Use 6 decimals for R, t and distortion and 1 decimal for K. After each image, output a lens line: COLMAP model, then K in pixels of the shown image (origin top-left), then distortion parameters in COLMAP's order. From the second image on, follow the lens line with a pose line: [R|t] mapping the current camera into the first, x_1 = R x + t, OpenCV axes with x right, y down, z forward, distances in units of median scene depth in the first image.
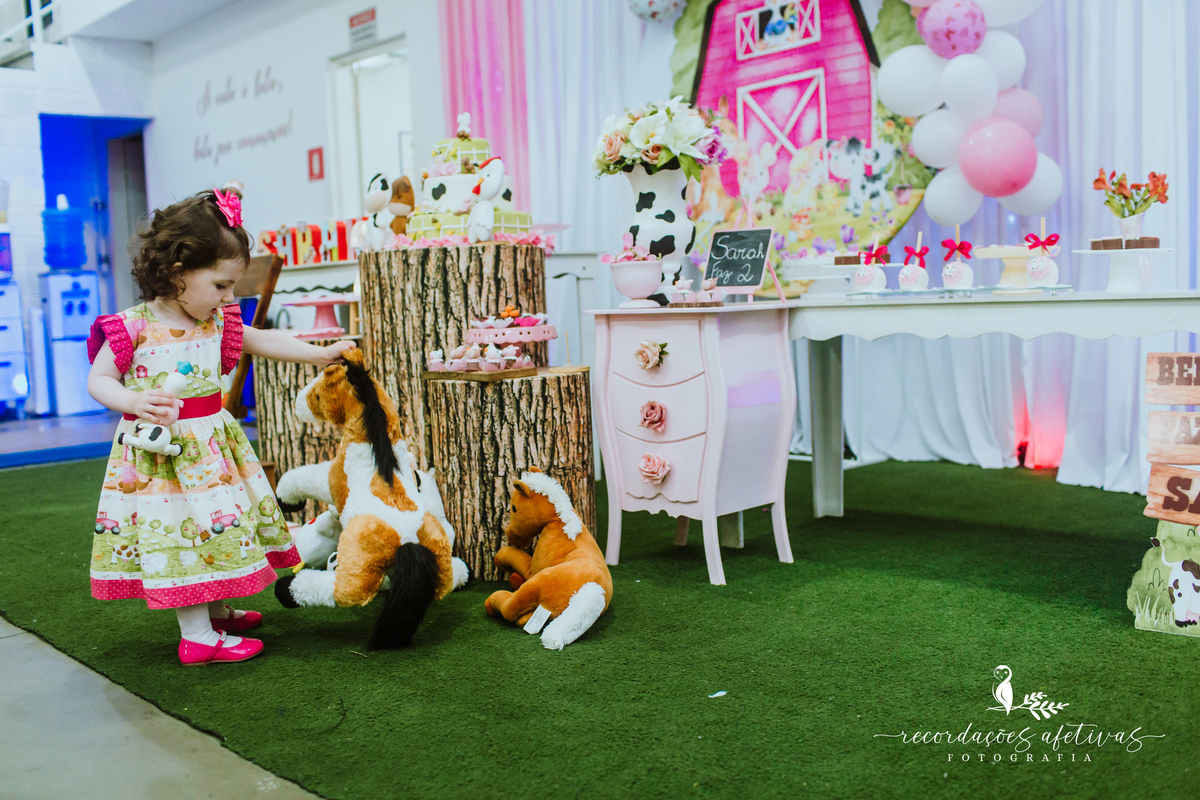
lens RADIAL K [[1152.7, 0, 608.9], [0, 1152.7, 399.0], [0, 0, 1]] dist [-0.074067, -0.023676]
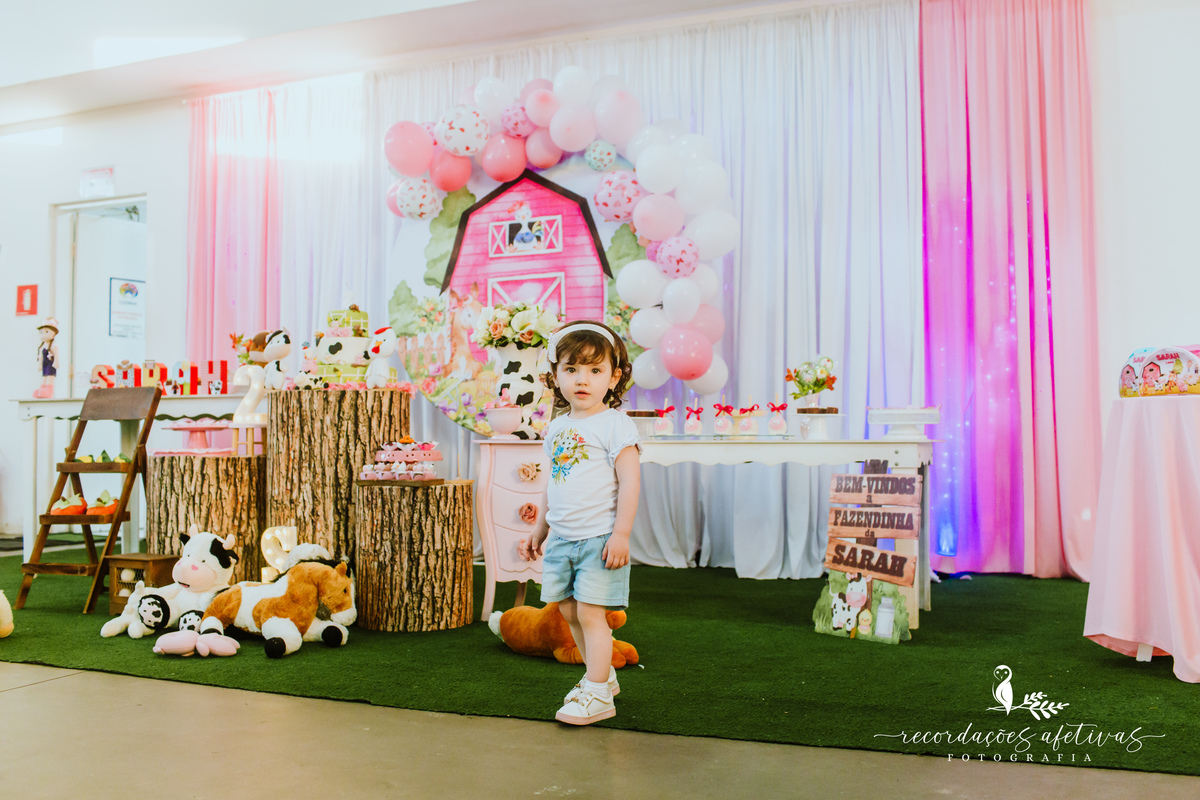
lens RADIAL K [[1193.7, 0, 597.6], [0, 1193.7, 393.9], [0, 0, 1]] dist [-0.088247, 0.012202]
pose [[0.923511, 0.054288, 0.379710, -0.408767], [-0.001220, 0.990344, -0.138625, 0.065340], [-0.383570, 0.127558, 0.914660, -0.386316]]
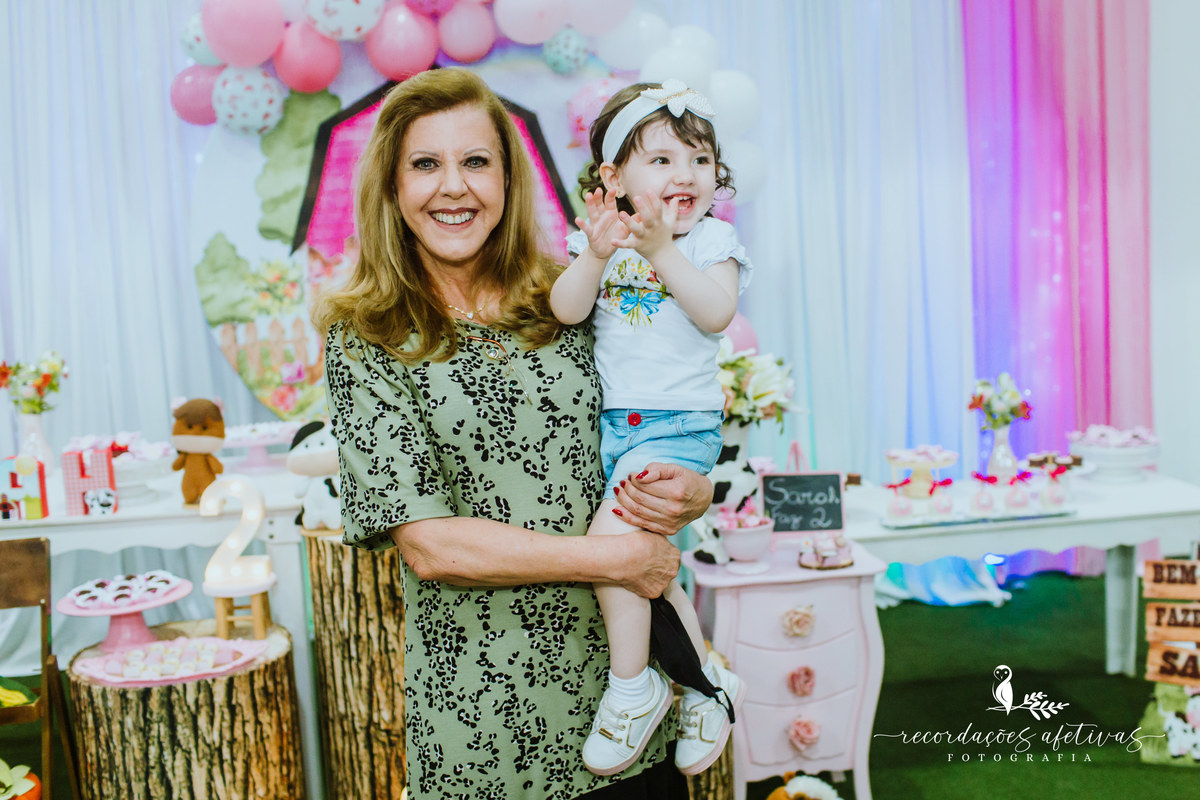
lens RADIAL K [[1349.6, 0, 653.6], [0, 1349.6, 392.3], [0, 0, 1]] dist [-0.074811, -0.008160]
pose [[0.605432, -0.086065, 0.791230, -0.811065], [0.088773, 0.995235, 0.040328, -0.252422], [-0.790931, 0.045824, 0.610188, 0.345123]]
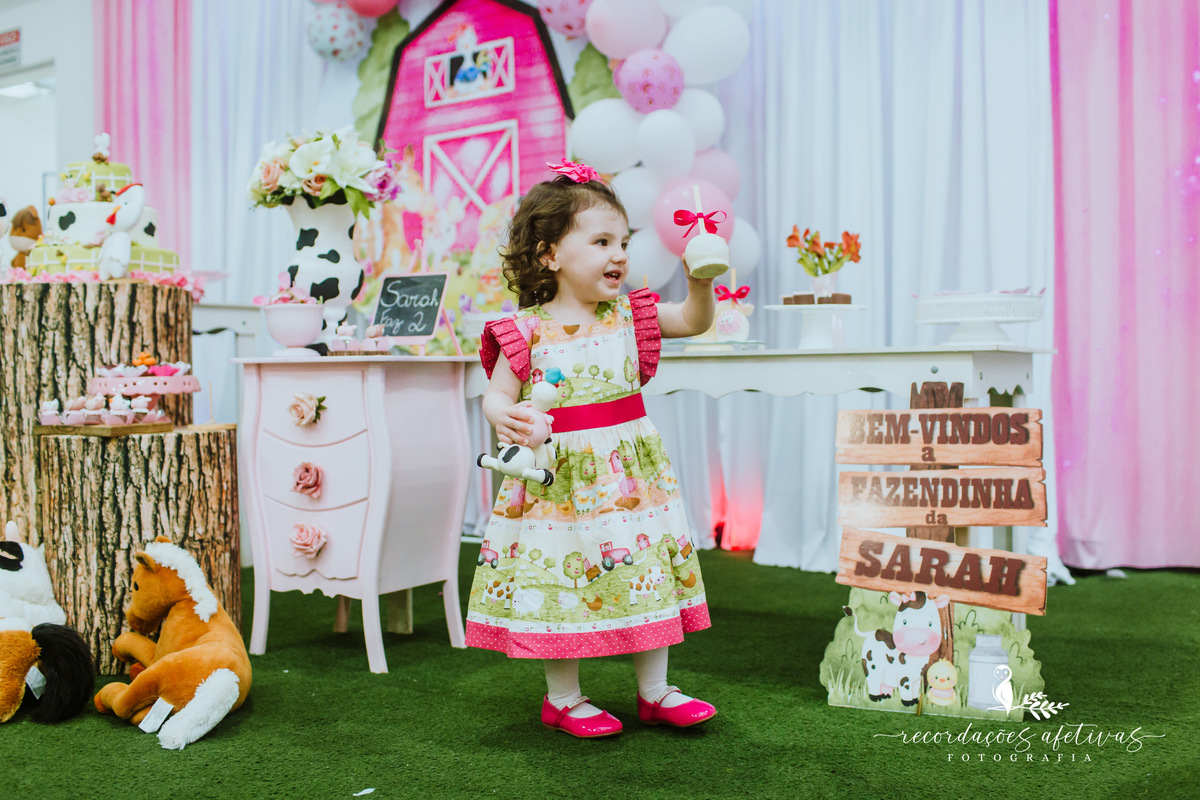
lens RADIAL K [[1239.7, 0, 600.3], [0, 1239.7, 402.1], [0, 0, 1]] dist [-0.068188, -0.010569]
pose [[0.970577, 0.024746, 0.239515, 0.024681], [-0.006331, 0.996984, -0.077349, 0.023750], [-0.240706, 0.073557, 0.967807, 0.033171]]
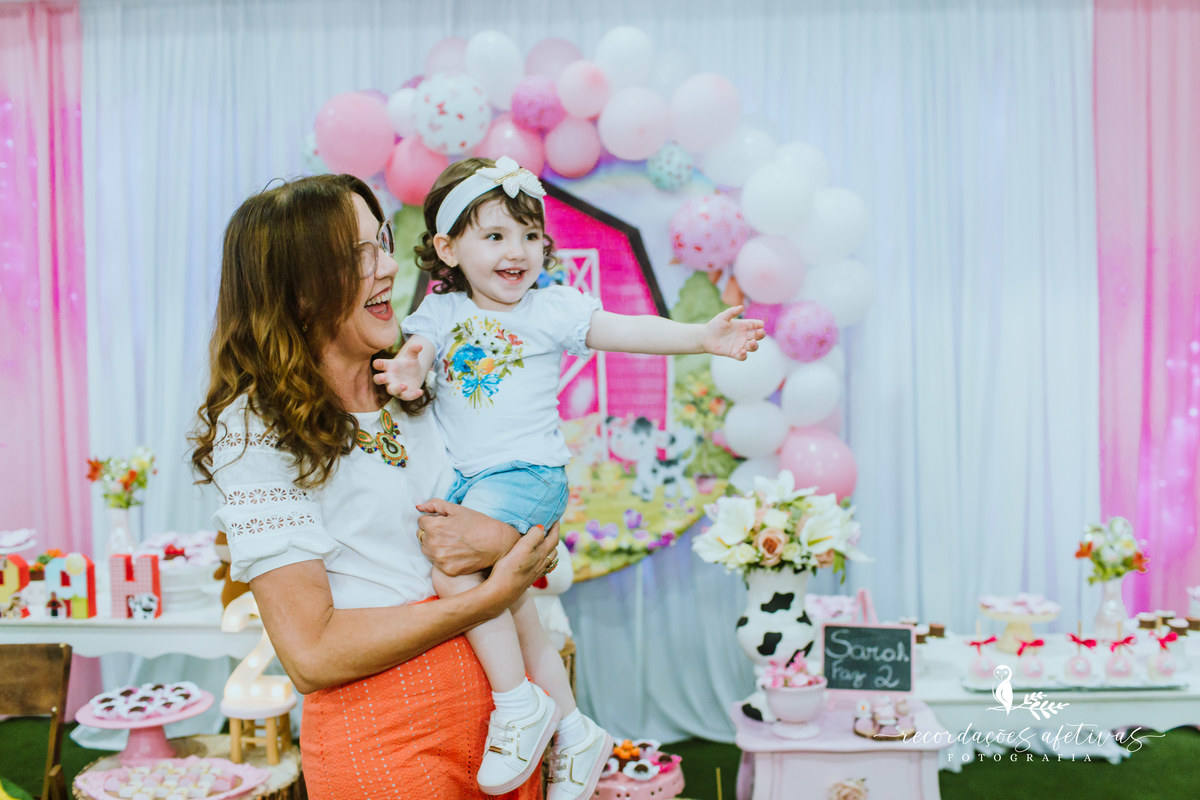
lens RADIAL K [[1233.6, 0, 603.3], [0, 1233.6, 396.9], [0, 0, 1]] dist [-0.080615, 0.001508]
pose [[0.745122, -0.005138, 0.666908, -0.629615], [0.043451, 0.998220, -0.040857, -0.271801], [-0.665511, 0.059421, 0.744019, 0.367414]]
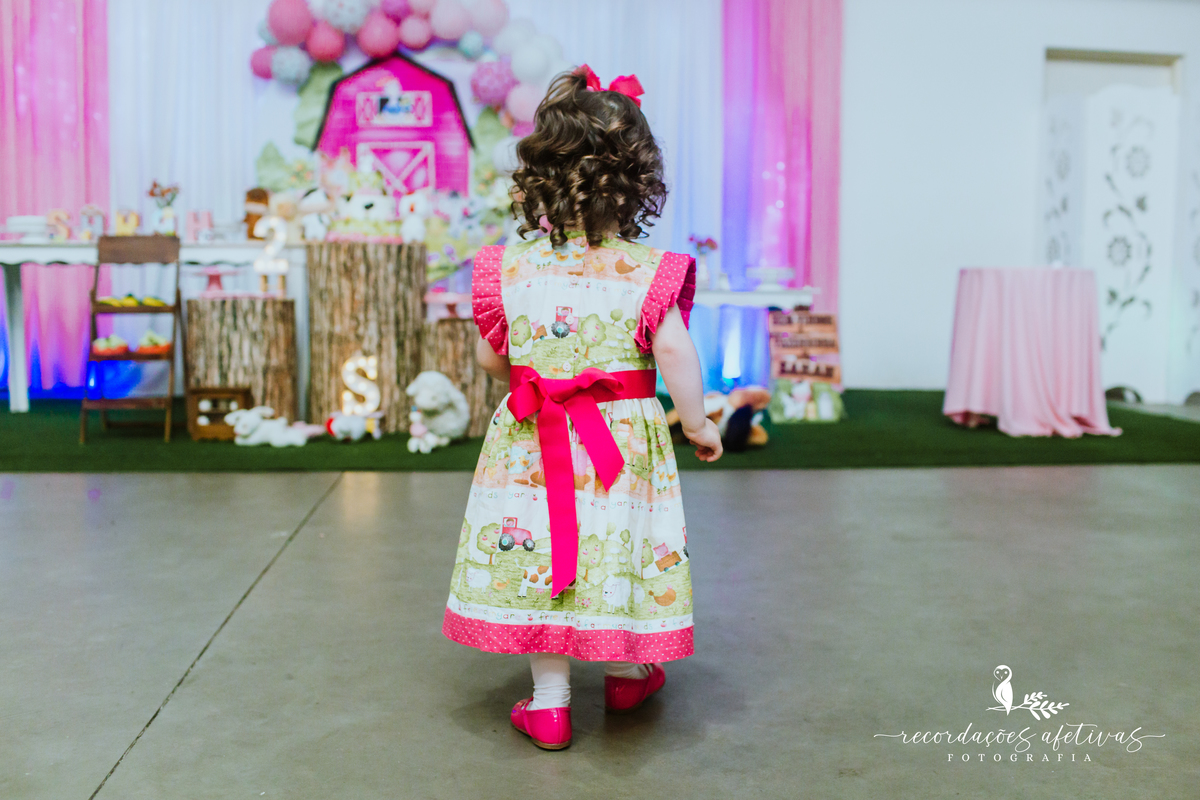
lens RADIAL K [[1152.7, 0, 608.9], [0, 1152.7, 399.0], [0, 0, 1]] dist [-0.074067, -0.023676]
pose [[0.613862, -0.025288, 0.789008, -1.246933], [0.036902, 0.999313, 0.003318, 0.091903], [-0.788550, 0.027079, 0.614374, -0.215206]]
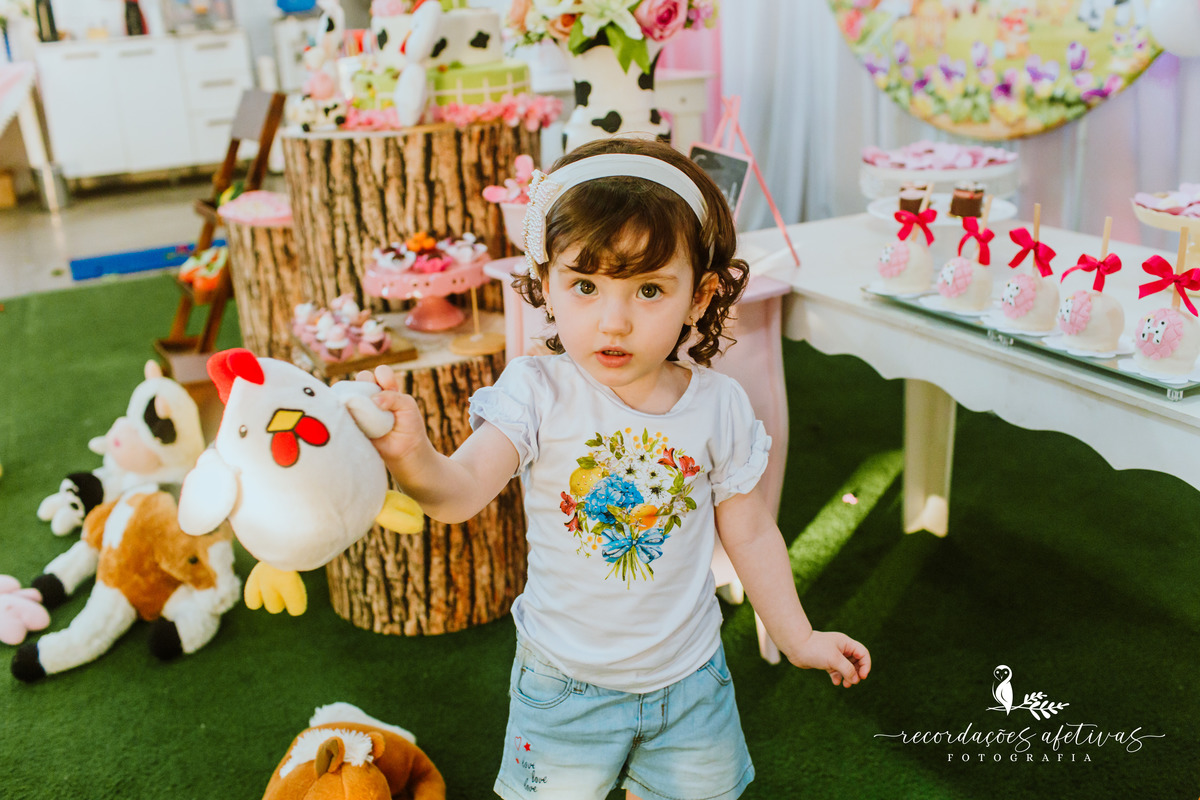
lens RADIAL K [[1285.3, 0, 599.7], [0, 1285.3, 351.2], [0, 0, 1]] dist [-0.083659, -0.017852]
pose [[0.948208, 0.094111, -0.303390, 0.248896], [-0.022208, 0.972407, 0.232231, -0.188594], [0.316874, -0.213465, 0.924134, 0.292100]]
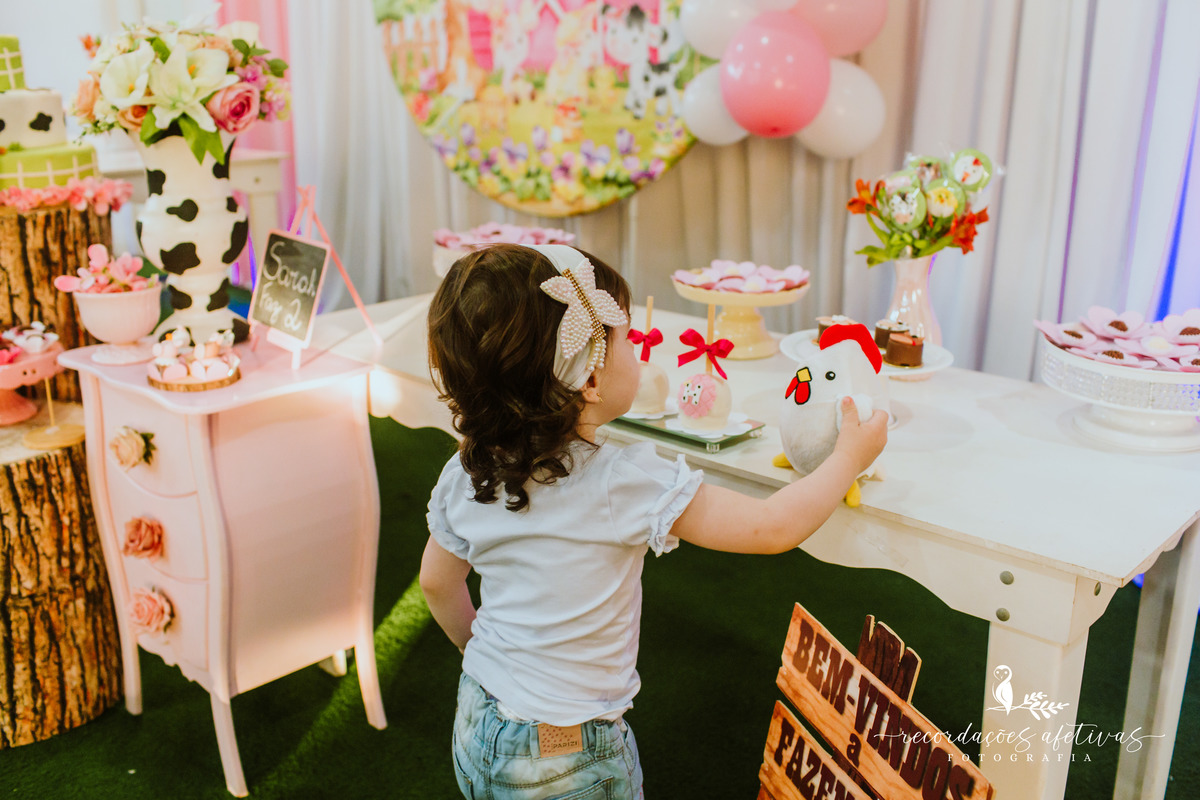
lens RADIAL K [[1193.7, 0, 597.6], [0, 1193.7, 393.9], [0, 0, 1]] dist [-0.088247, 0.012202]
pose [[0.999277, 0.031591, 0.021141, 0.243695], [-0.035092, 0.980444, 0.193642, -0.177595], [-0.014610, -0.194244, 0.980844, 0.320504]]
